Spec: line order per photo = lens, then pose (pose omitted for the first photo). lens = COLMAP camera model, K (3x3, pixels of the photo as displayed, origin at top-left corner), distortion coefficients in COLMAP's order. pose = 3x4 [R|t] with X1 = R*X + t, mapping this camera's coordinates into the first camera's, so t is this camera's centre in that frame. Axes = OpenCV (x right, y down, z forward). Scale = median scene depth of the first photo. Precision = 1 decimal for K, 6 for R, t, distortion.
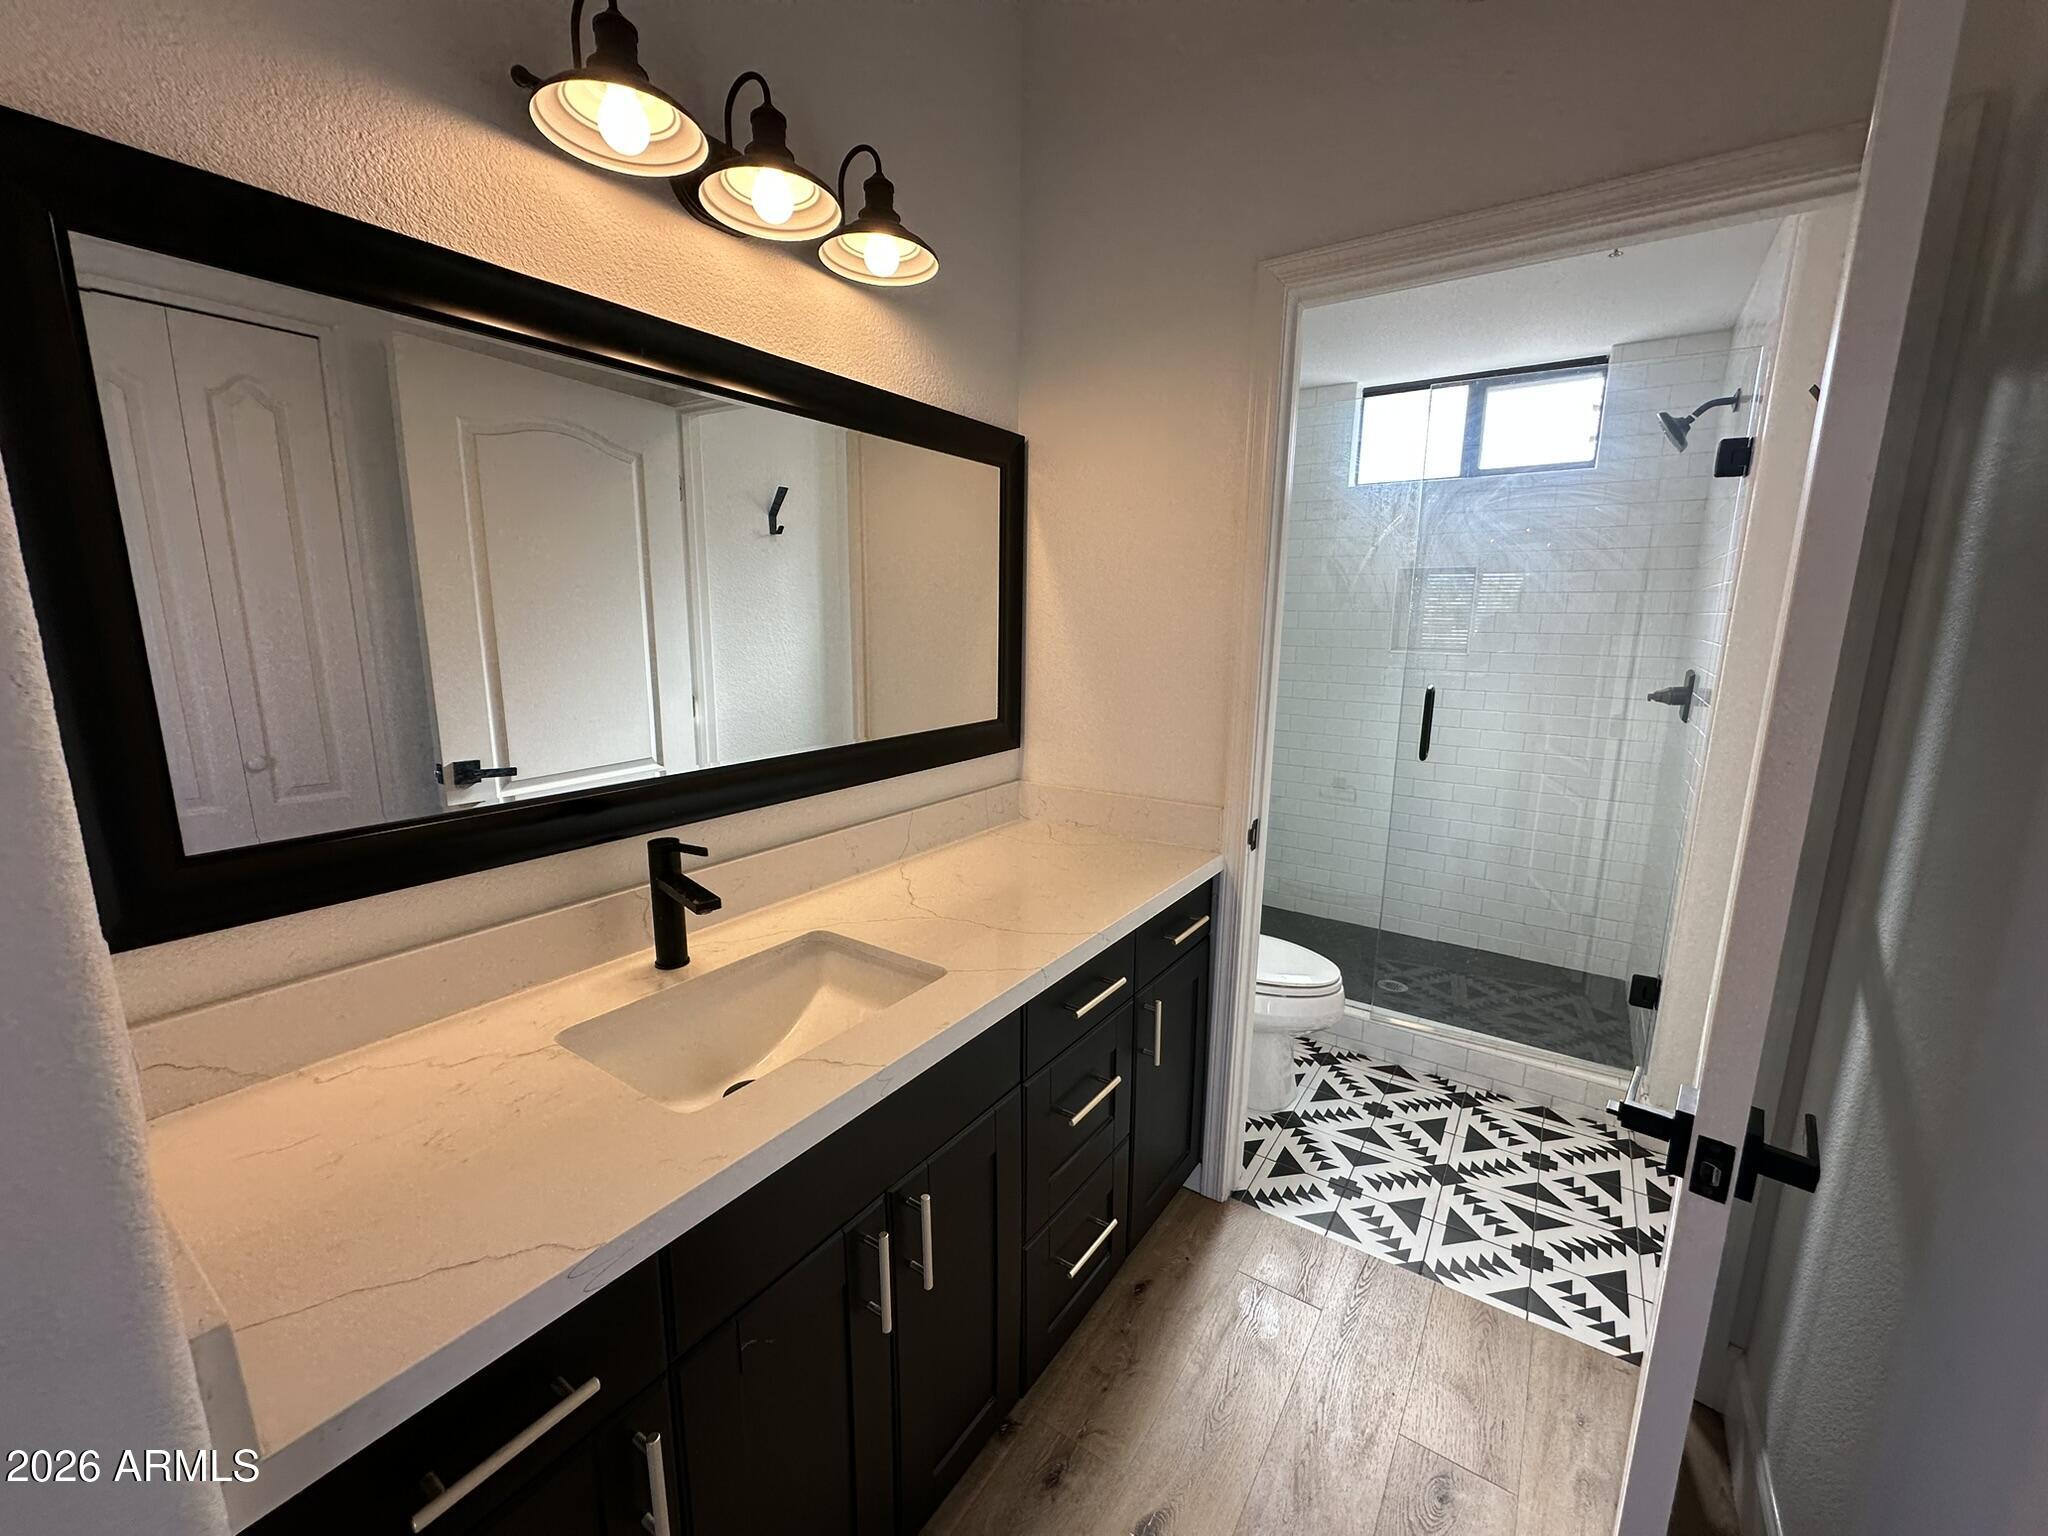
lens RADIAL K [[815.7, 0, 1023.4], [0, 815.7, 771.5], [0, 0, 1]] dist [-0.001359, 0.000137]
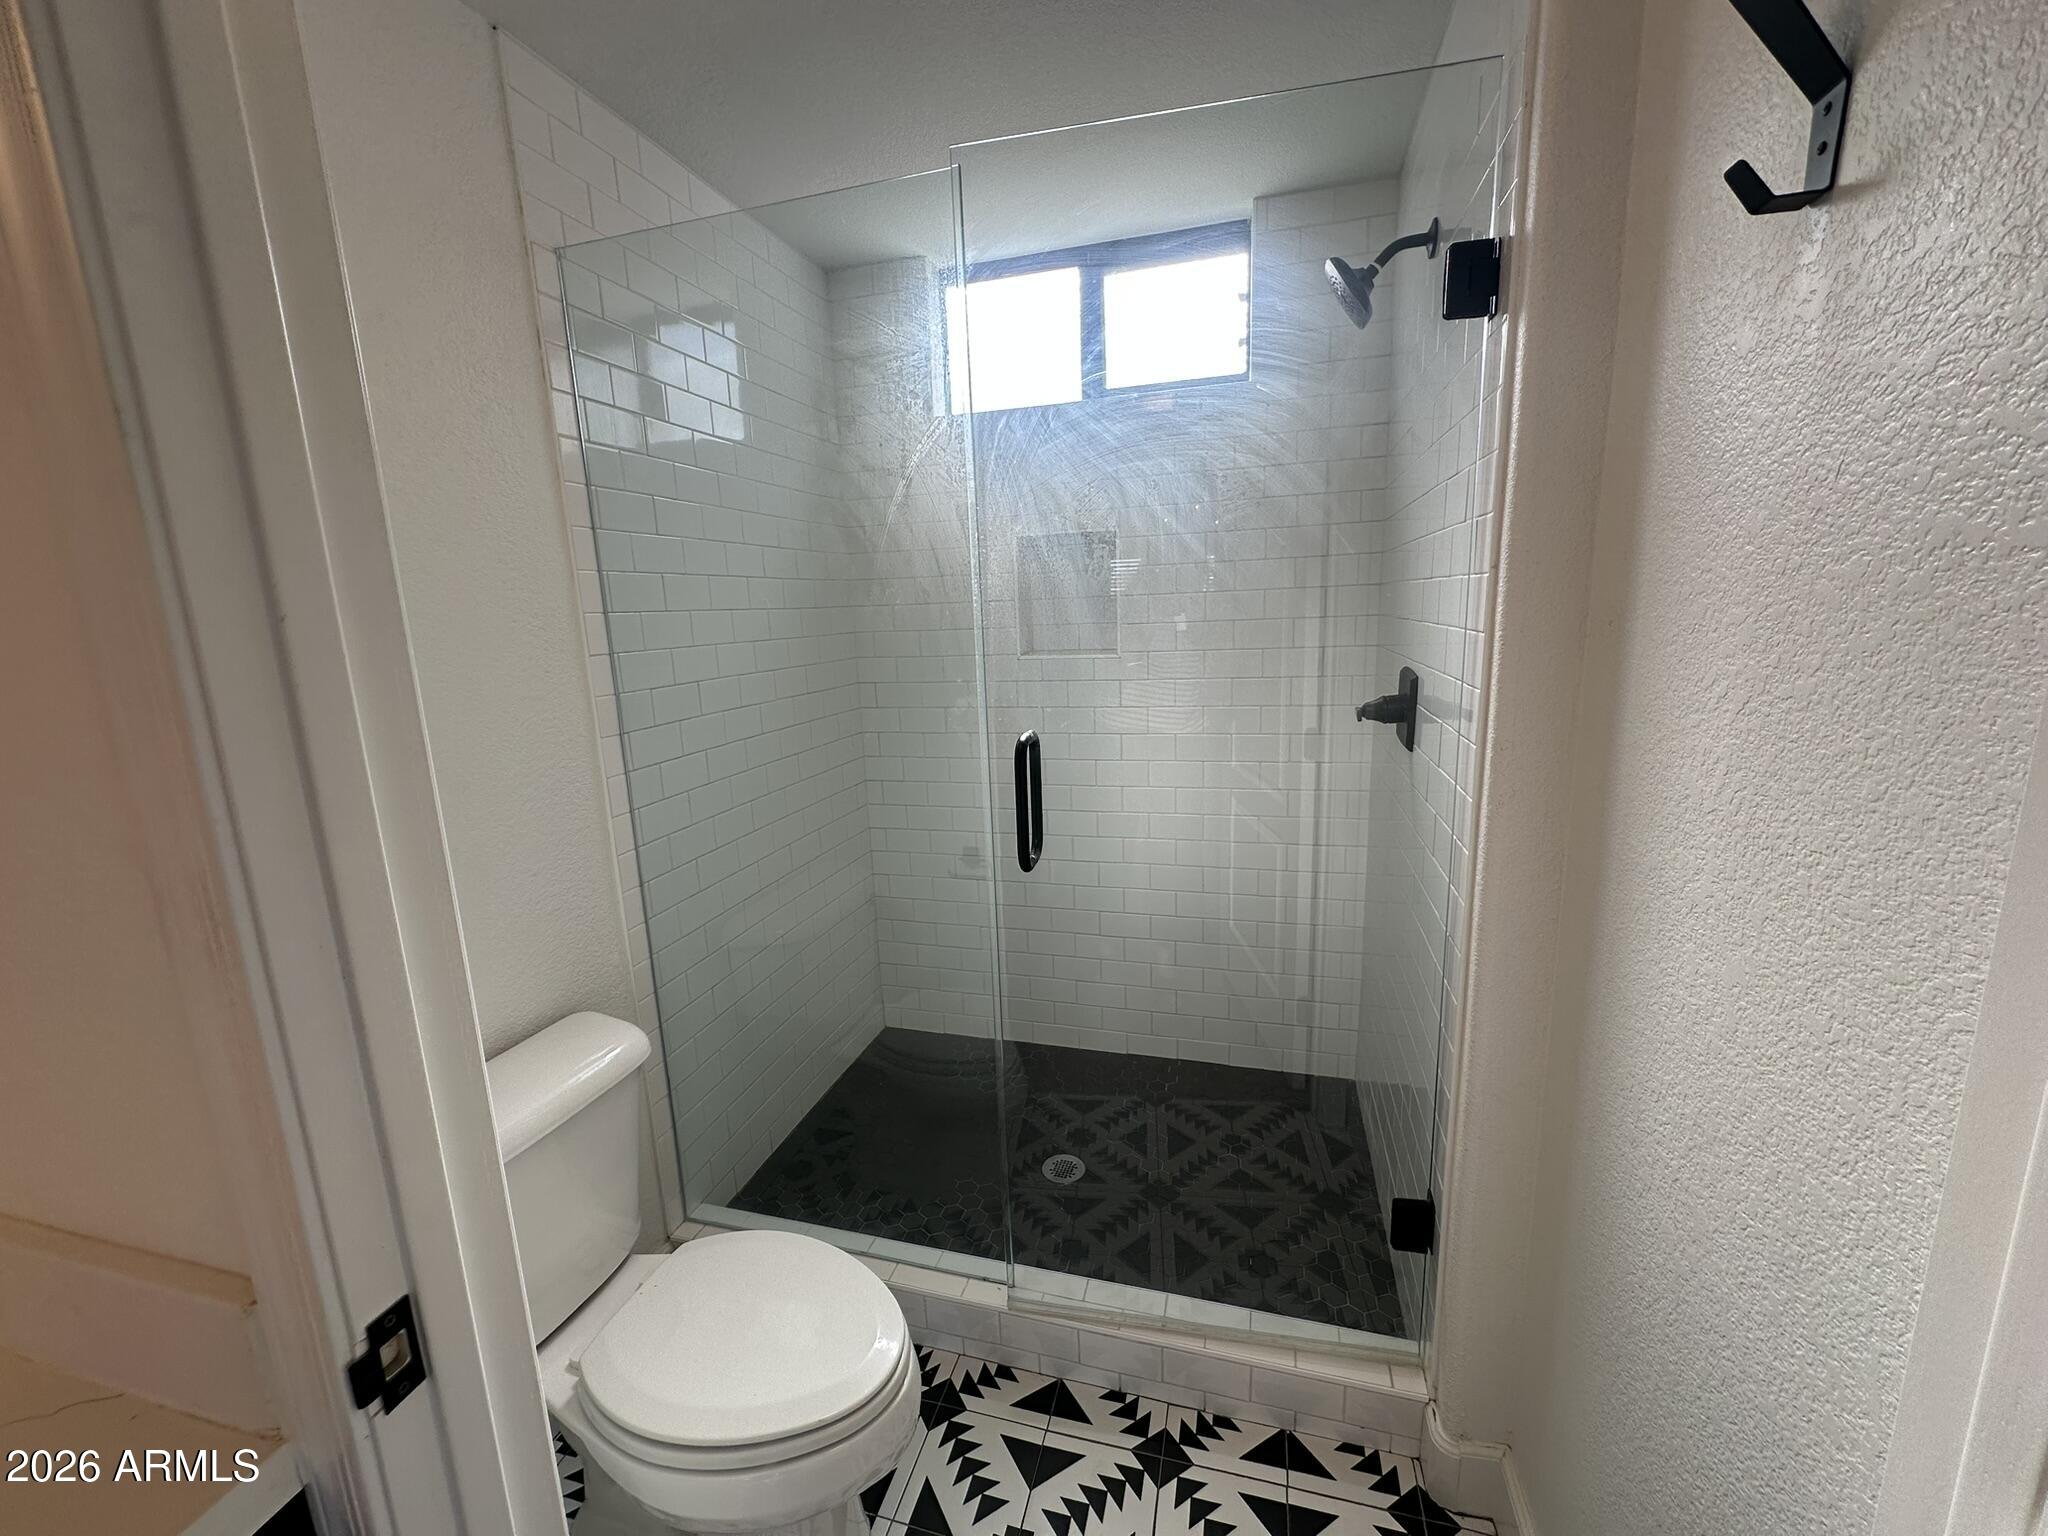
lens RADIAL K [[815.7, 0, 1026.6], [0, 815.7, 769.8], [0, 0, 1]] dist [-0.001359, 0.000137]
pose [[0.946555, -0.107402, 0.304137, 0.269492], [0.107291, 0.994080, 0.017127, -0.073271], [-0.304176, 0.016420, 0.952474, 0.393783]]
